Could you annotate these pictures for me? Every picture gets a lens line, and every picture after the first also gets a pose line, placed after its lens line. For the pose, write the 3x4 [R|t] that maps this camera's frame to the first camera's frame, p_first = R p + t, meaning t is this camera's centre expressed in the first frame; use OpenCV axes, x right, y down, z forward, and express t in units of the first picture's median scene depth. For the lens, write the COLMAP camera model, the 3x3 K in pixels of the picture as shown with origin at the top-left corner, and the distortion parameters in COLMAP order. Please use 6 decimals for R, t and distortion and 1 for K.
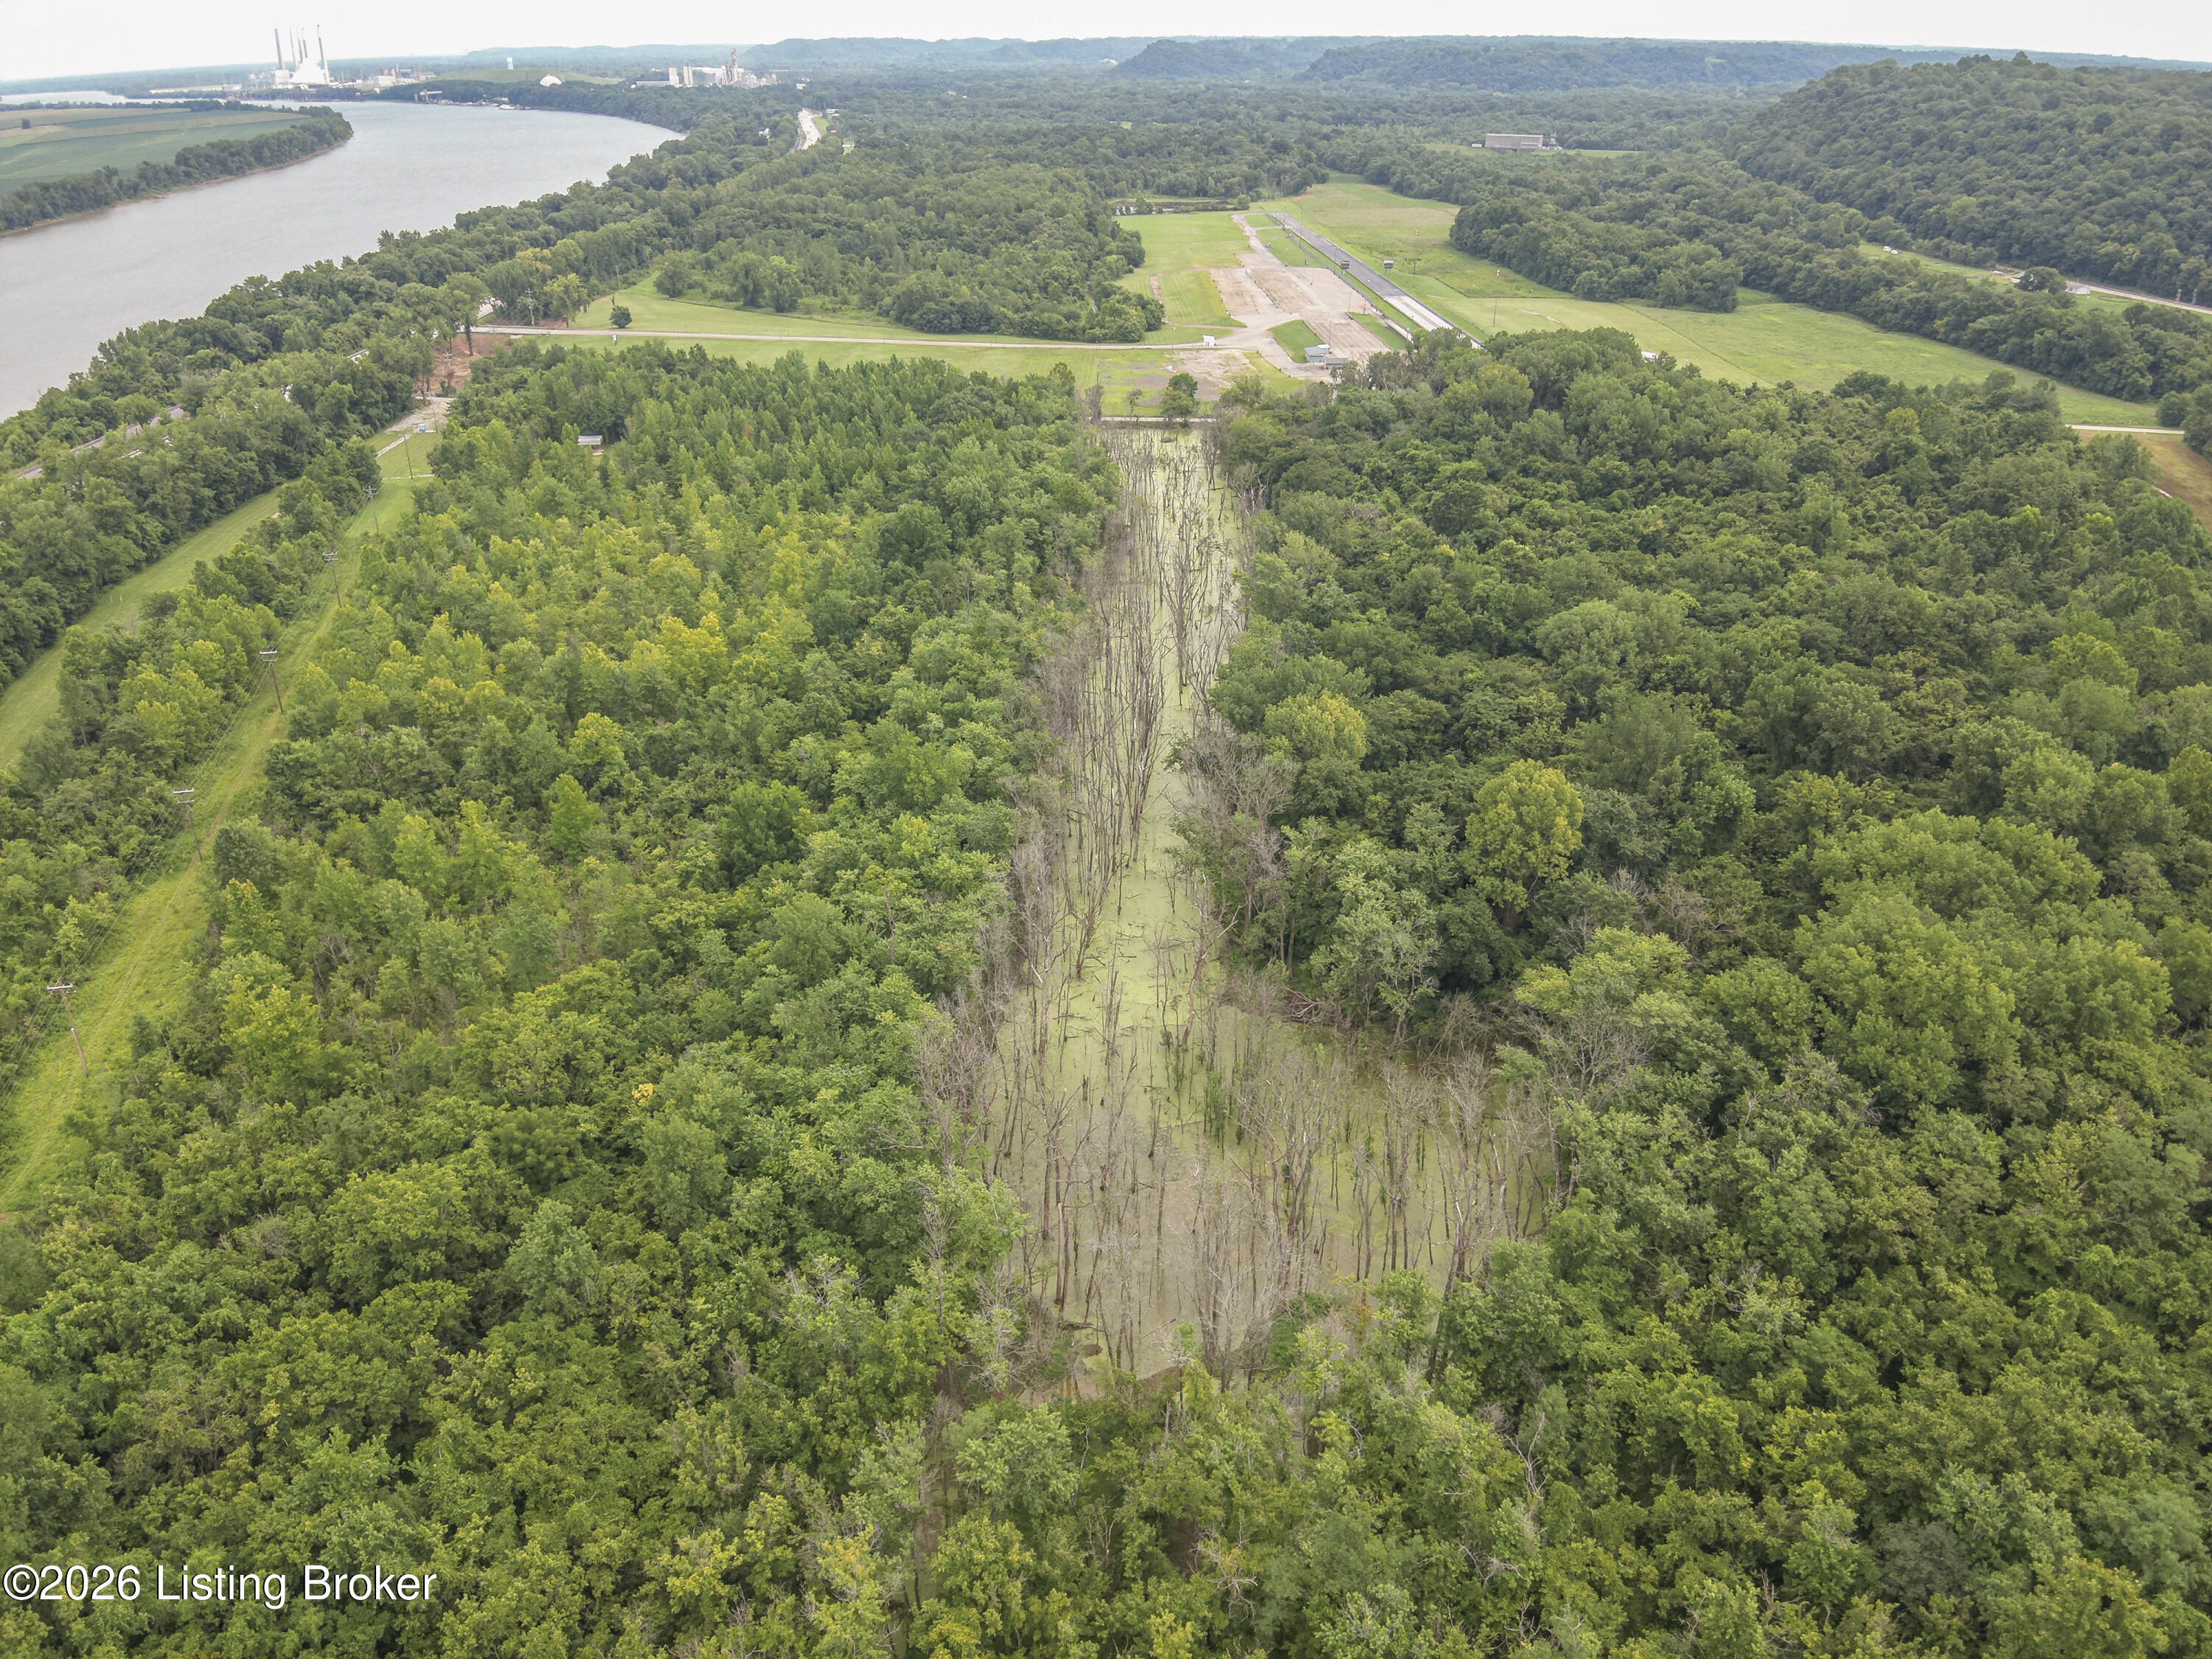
lens RADIAL K [[1618.7, 0, 1114.9], [0, 1618.7, 829.2], [0, 0, 1]] dist [0.102091, -0.206032]
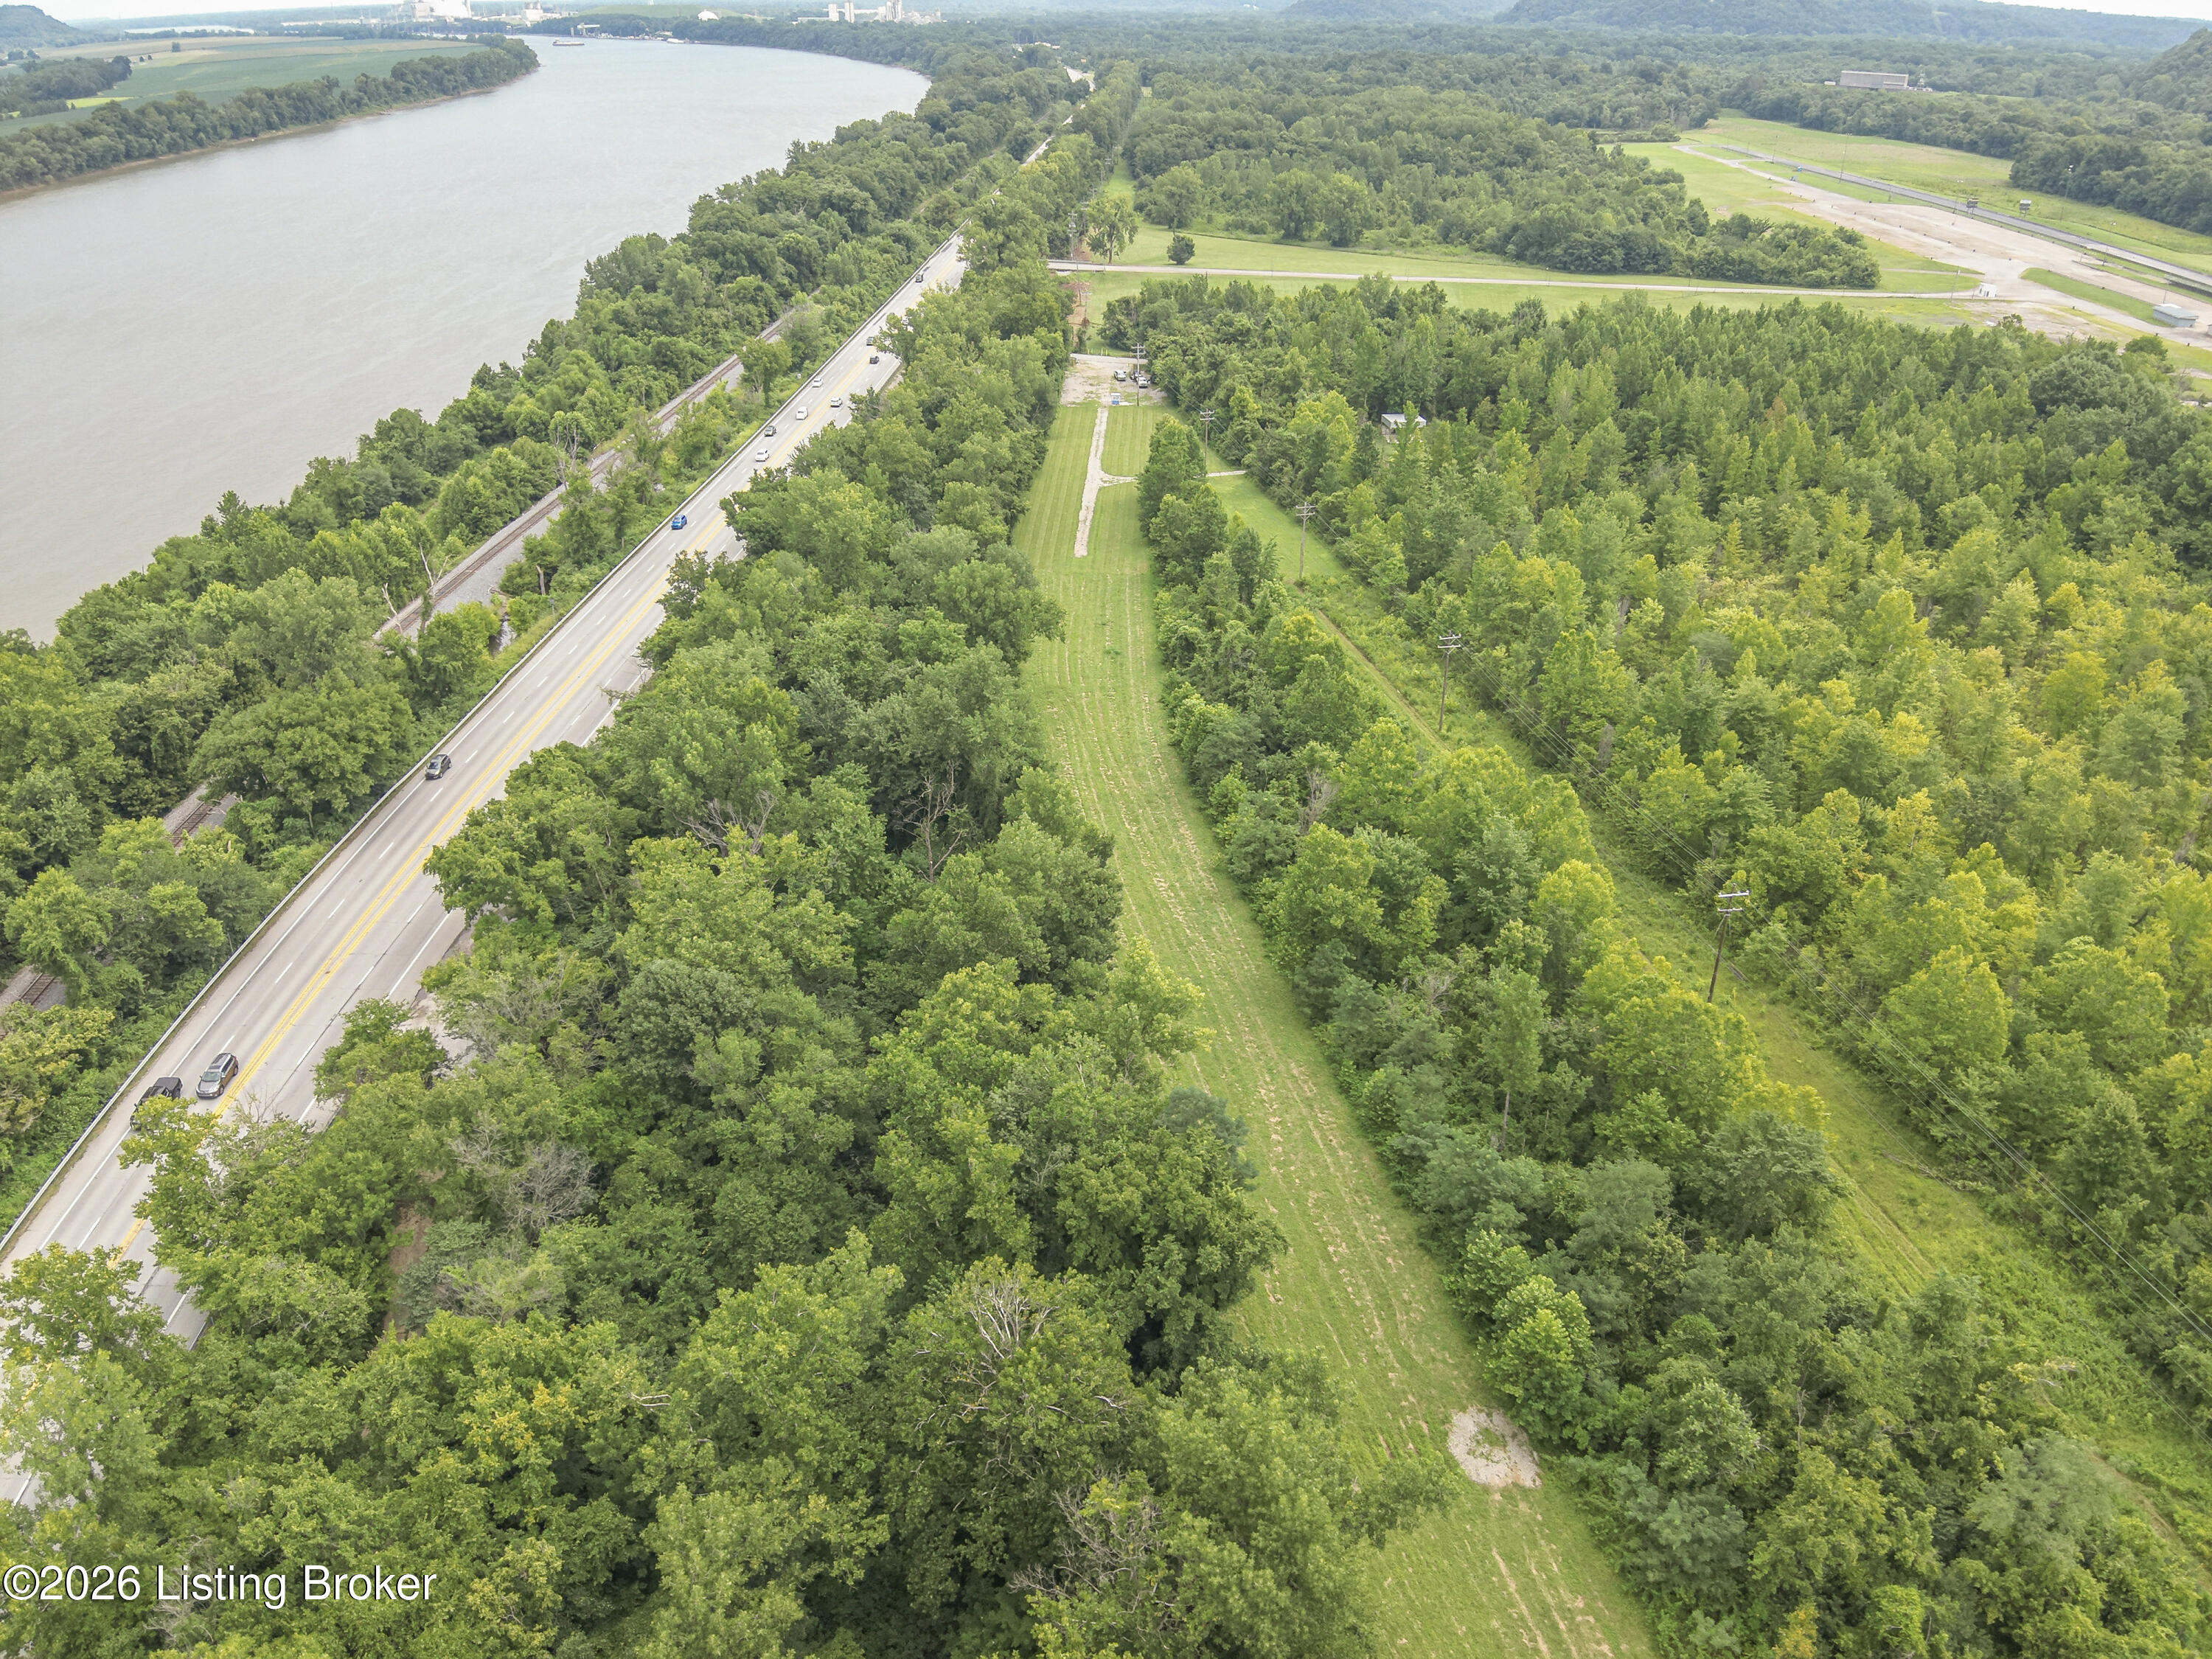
lens RADIAL K [[1624.5, 0, 1114.5], [0, 1624.5, 827.5], [0, 0, 1]] dist [0.081013, -0.176049]
pose [[0.998631, 0.029298, -0.043323, -0.514908], [-0.028320, 0.999333, 0.023038, -0.101560], [0.043969, -0.021779, 0.998795, 0.393946]]
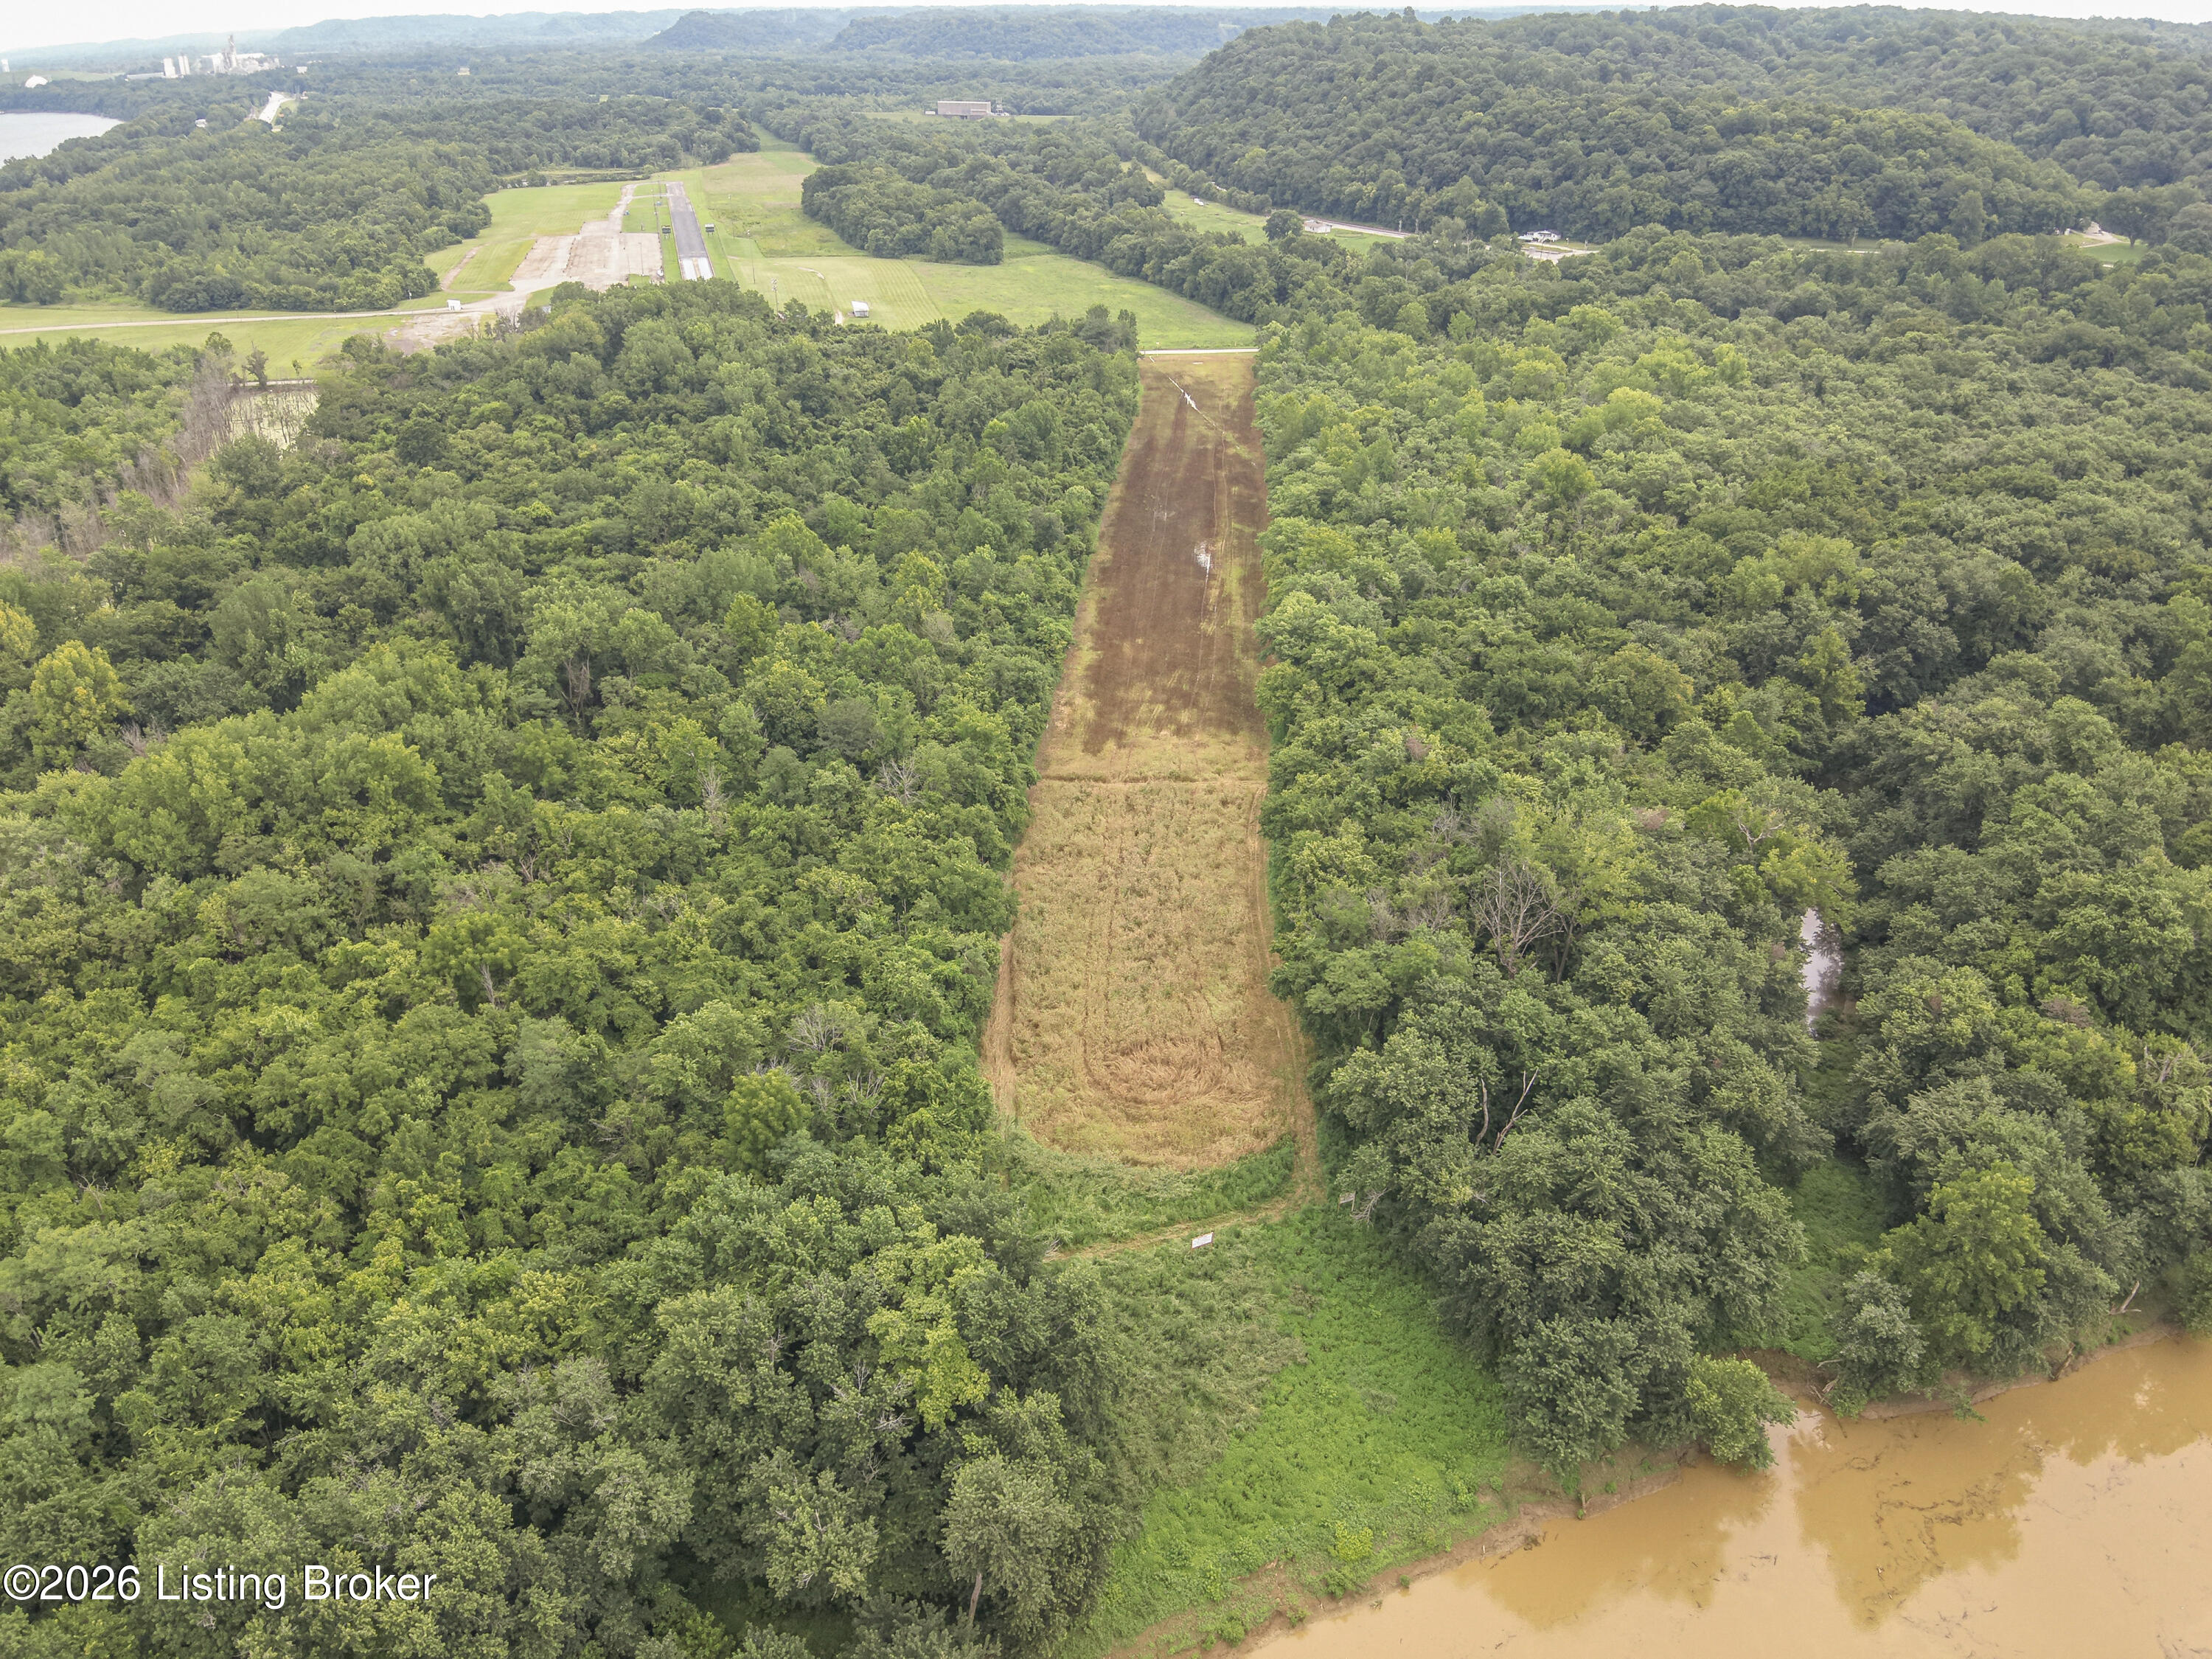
lens RADIAL K [[1624.5, 0, 1114.5], [0, 1624.5, 827.5], [0, 0, 1]] dist [0.081013, -0.176049]
pose [[0.975666, -0.101026, 0.194604, 0.388278], [0.098274, 0.994875, 0.023768, 0.070533], [-0.196008, -0.004065, 0.980594, -0.148050]]
